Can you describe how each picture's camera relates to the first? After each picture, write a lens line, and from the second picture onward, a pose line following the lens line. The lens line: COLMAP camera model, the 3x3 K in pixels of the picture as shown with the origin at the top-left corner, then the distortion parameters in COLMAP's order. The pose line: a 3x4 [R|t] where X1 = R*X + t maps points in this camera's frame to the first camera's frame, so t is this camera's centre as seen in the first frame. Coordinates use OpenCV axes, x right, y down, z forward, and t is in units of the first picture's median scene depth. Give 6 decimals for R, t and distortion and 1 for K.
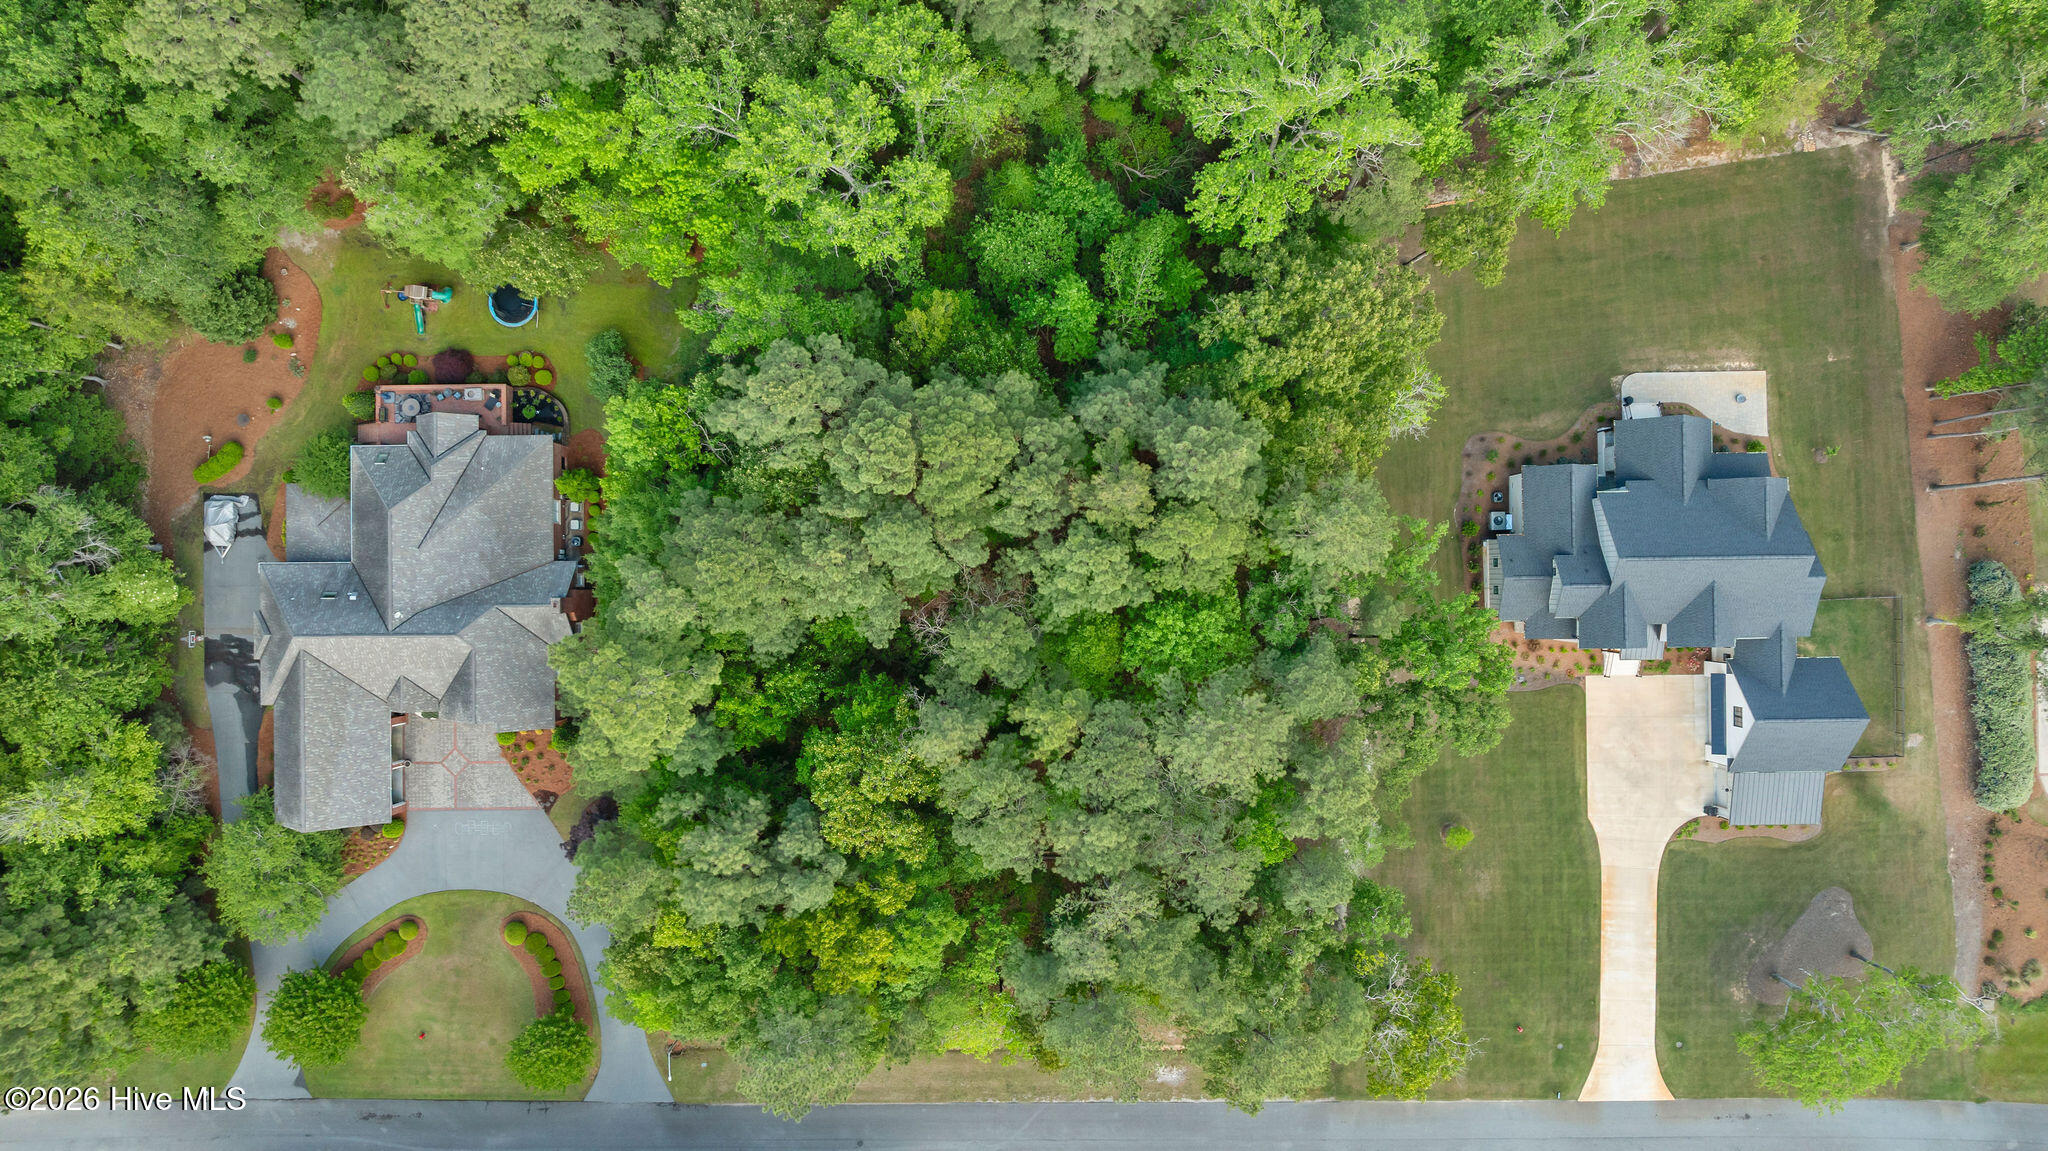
lens RADIAL K [[1476.0, 0, 1018.6], [0, 1476.0, 568.8], [0, 0, 1]] dist [-0.037323, 0.040577]
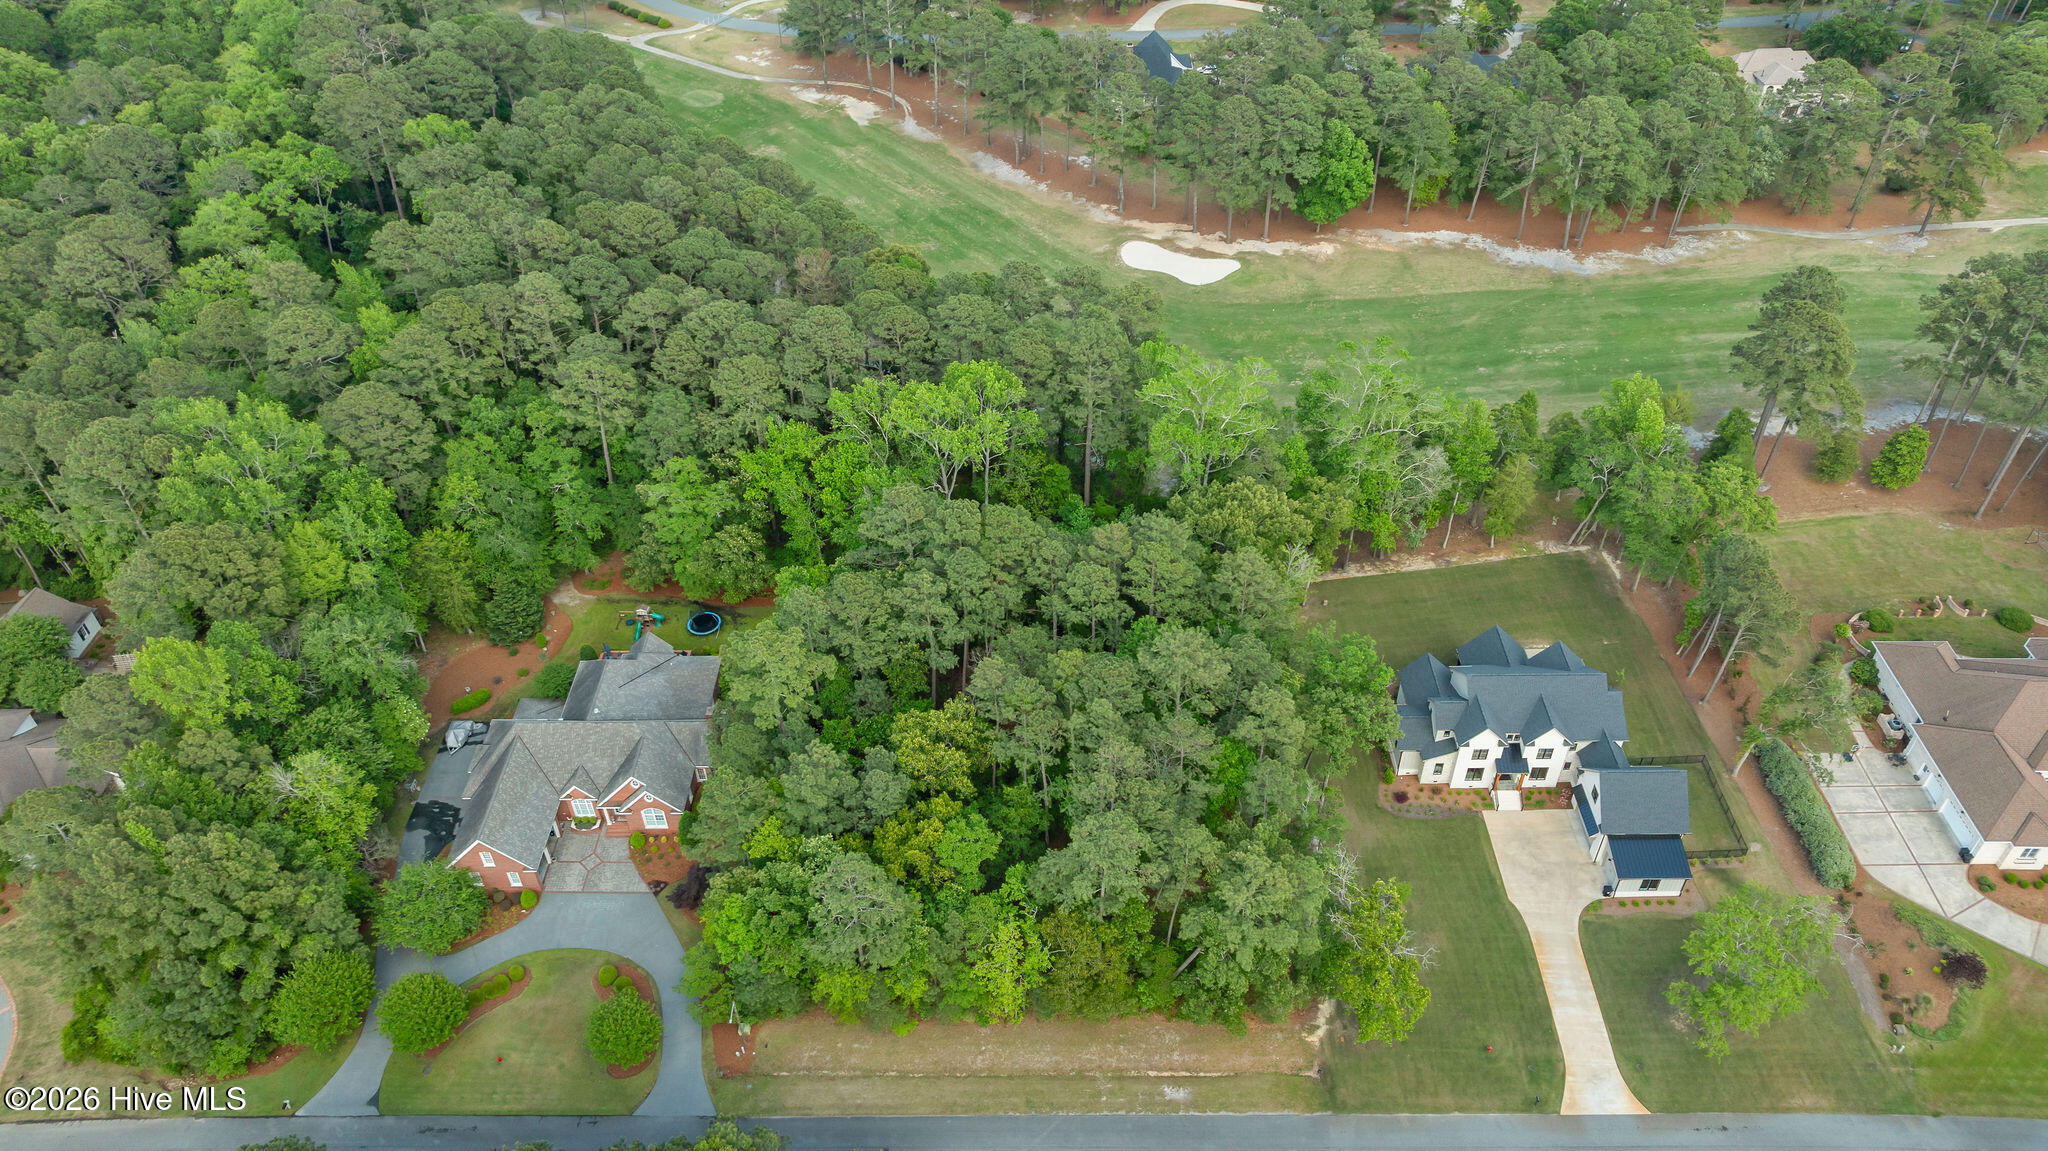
lens RADIAL K [[1476.0, 0, 1022.9], [0, 1476.0, 582.1], [0, 0, 1]] dist [-0.037323, 0.040577]
pose [[0.999718, 0.012632, -0.020107, 0.006018], [-0.023495, 0.648863, -0.760542, 0.933080], [0.003439, 0.760800, 0.648977, 0.007995]]
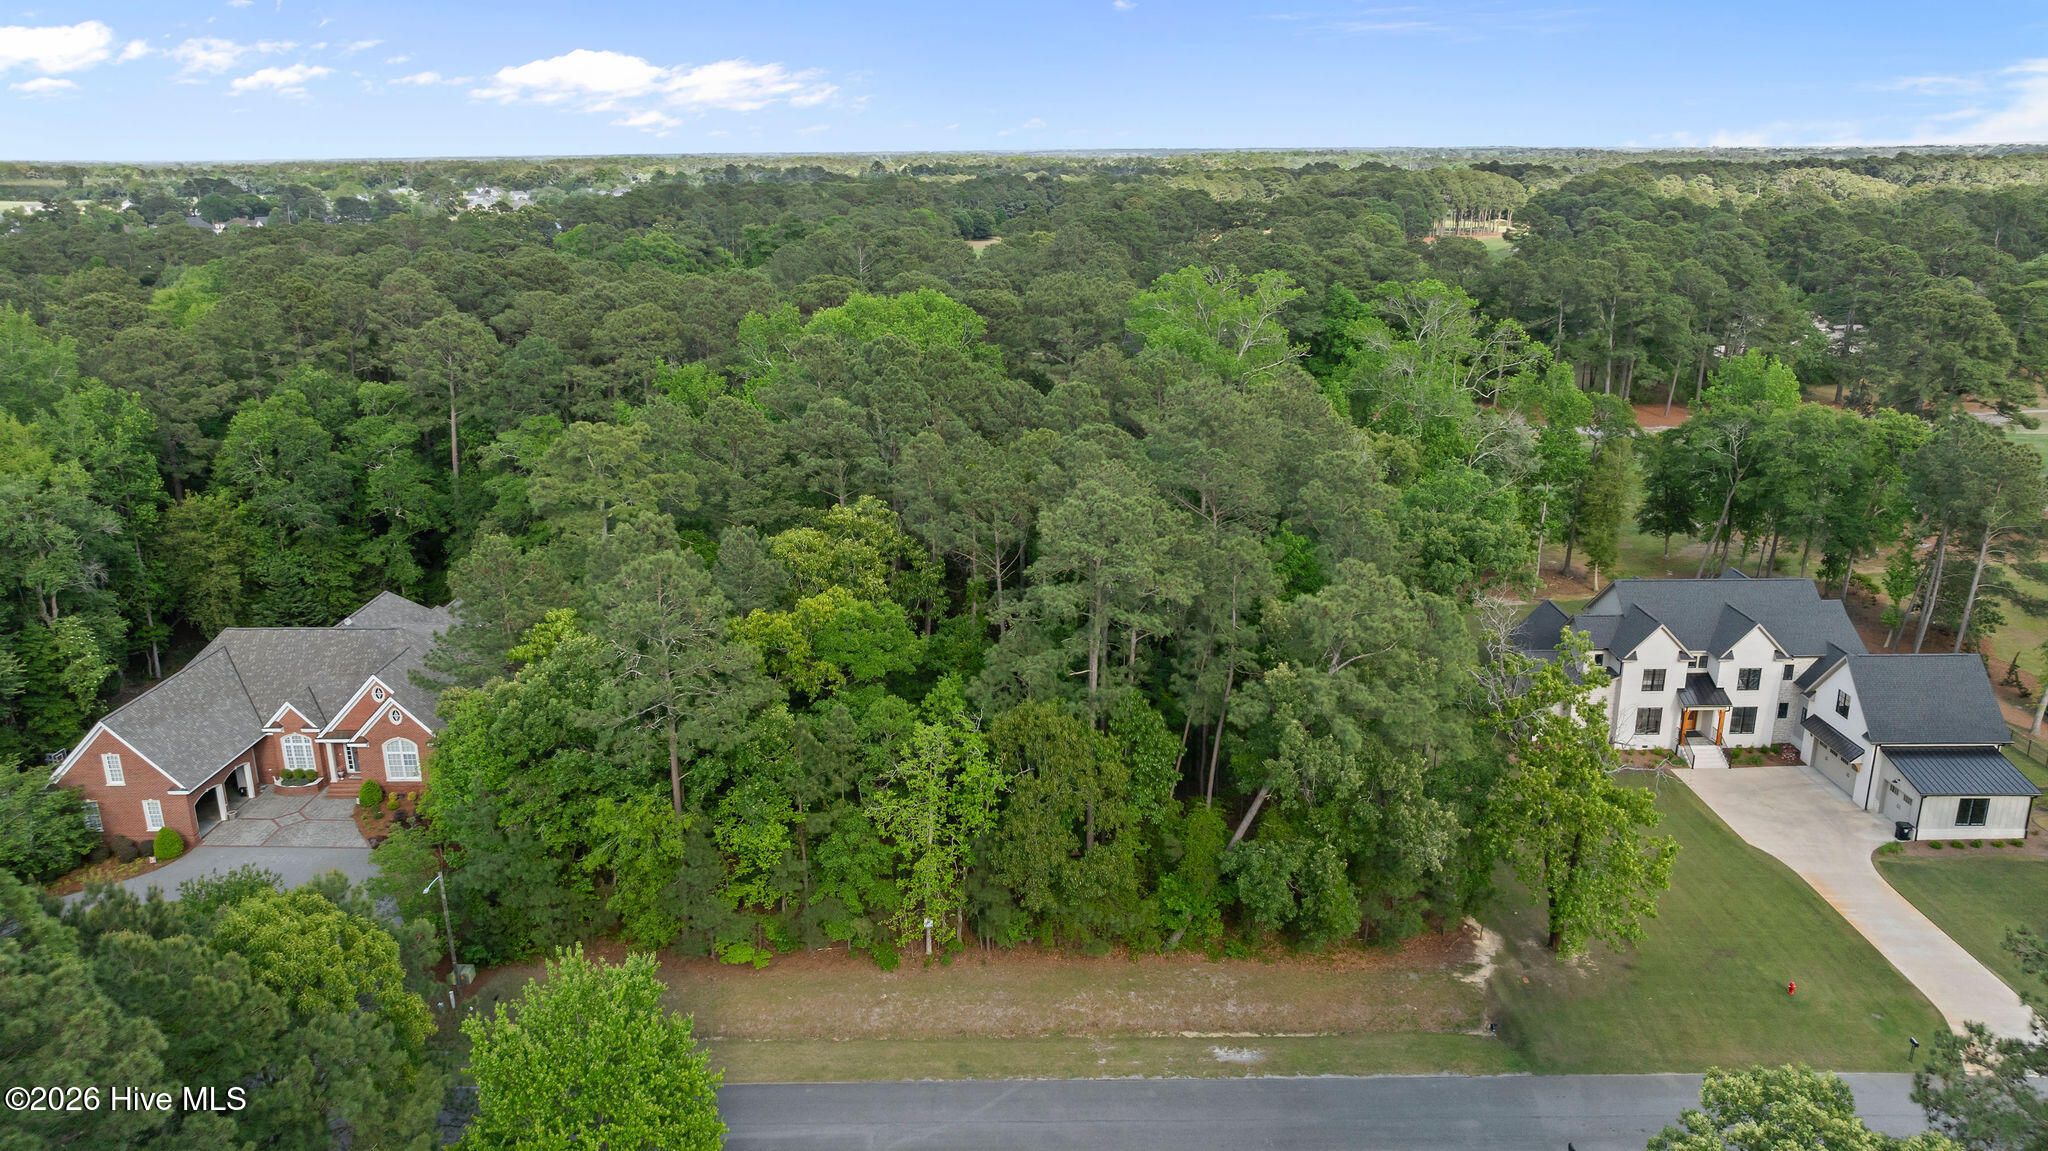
lens RADIAL K [[1476.0, 0, 1022.6], [0, 1476.0, 561.5], [0, 0, 1]] dist [-0.037323, 0.040577]
pose [[0.999802, 0.012113, -0.015769, 0.024020], [-0.018477, 0.272941, -0.961853, 0.860343], [-0.007347, 0.961955, 0.273111, 0.656032]]
